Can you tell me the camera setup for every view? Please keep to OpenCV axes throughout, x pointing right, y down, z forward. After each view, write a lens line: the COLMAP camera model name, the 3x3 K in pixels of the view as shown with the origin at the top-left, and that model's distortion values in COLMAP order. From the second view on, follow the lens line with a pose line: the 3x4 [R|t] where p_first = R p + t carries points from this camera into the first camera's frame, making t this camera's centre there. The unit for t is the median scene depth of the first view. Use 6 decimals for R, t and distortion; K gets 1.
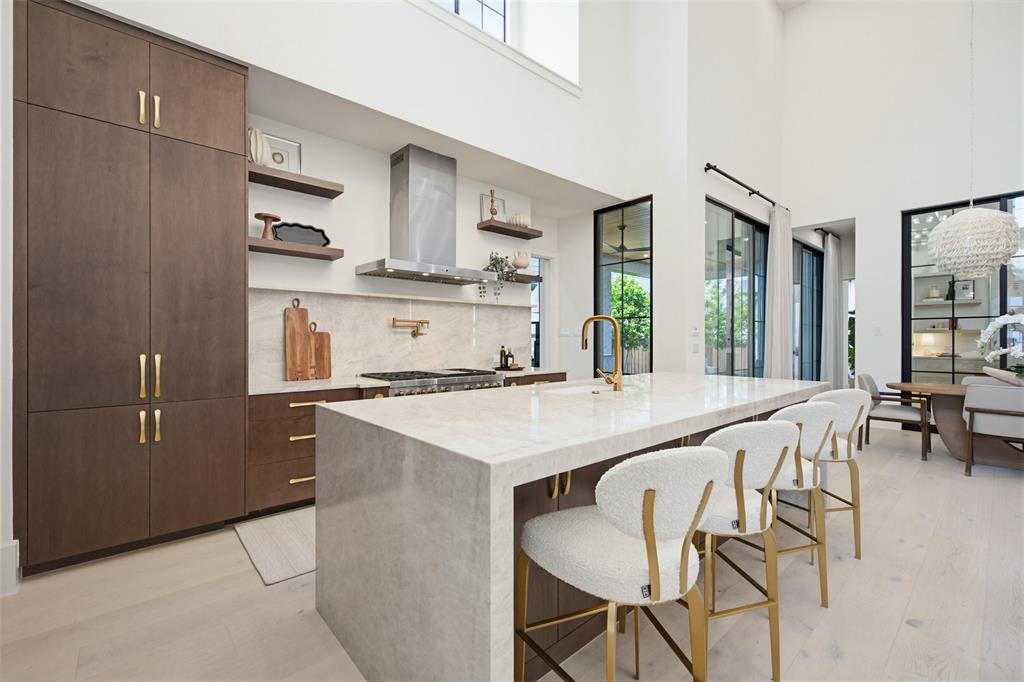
lens RADIAL K [[437.4, 0, 512.0], [0, 437.4, 341.0], [0, 0, 1]] dist [-0.001499, -0.000076]
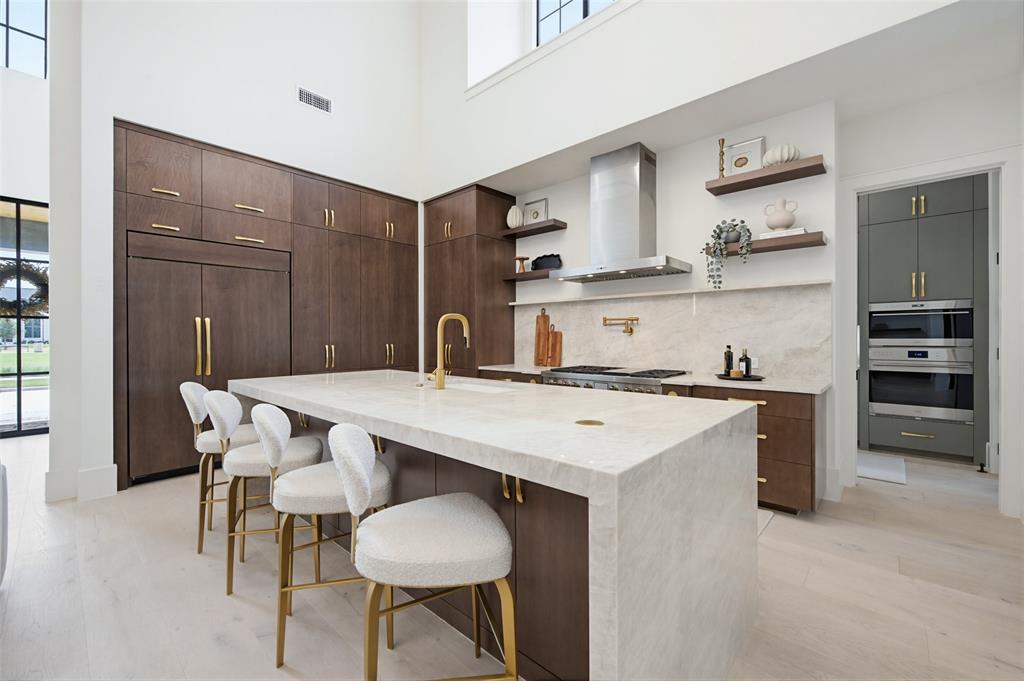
lens RADIAL K [[420.4, 0, 510.1], [0, 420.4, 336.6], [0, 0, 1]] dist [-0.000392, 0.000189]
pose [[0.105284, -0.002400, -0.994439, 0.799017], [-0.000074, 0.999997, -0.002421, -0.001802], [0.994442, 0.000328, 0.105283, 0.695392]]
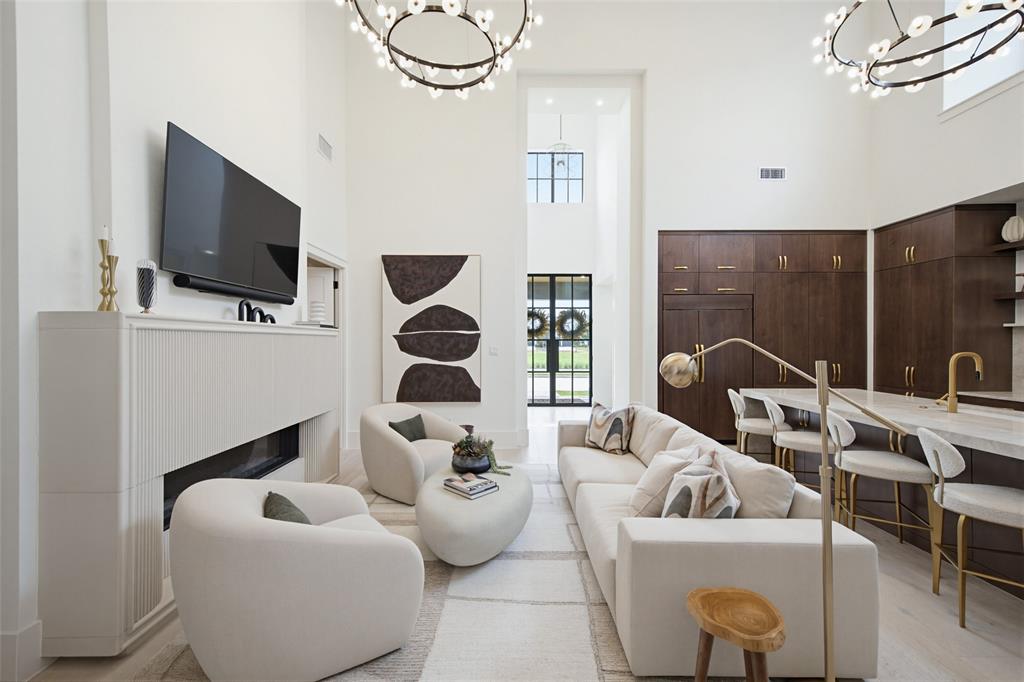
lens RADIAL K [[405.6, 0, 510.8], [0, 405.6, 344.8], [0, 0, 1]] dist [0.002273, 0.000245]
pose [[-0.653514, 0.003841, -0.756904, 1.289581], [-0.002863, 0.999967, 0.007547, -0.056348], [0.756909, 0.007100, -0.653482, 0.526391]]
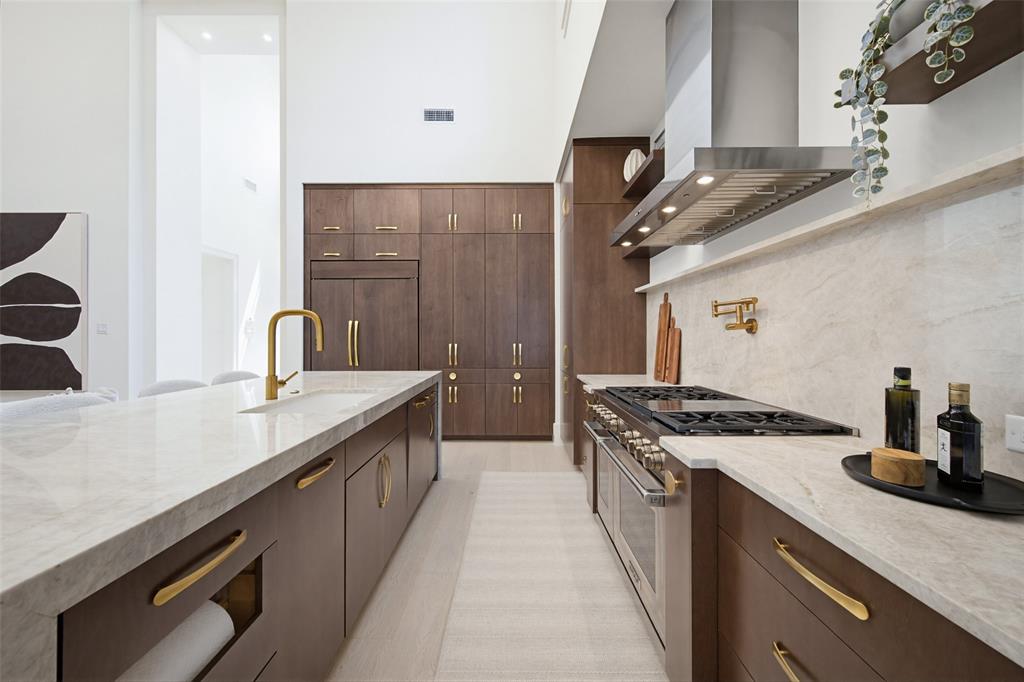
lens RADIAL K [[398.3, 0, 514.5], [0, 398.3, 334.9], [0, 0, 1]] dist [0.001670, 0.000012]
pose [[-0.657146, -0.001514, -0.753762, 0.334323], [-0.001719, 0.999998, -0.000510, -0.006485], [0.753761, 0.000961, -0.657148, 1.222042]]
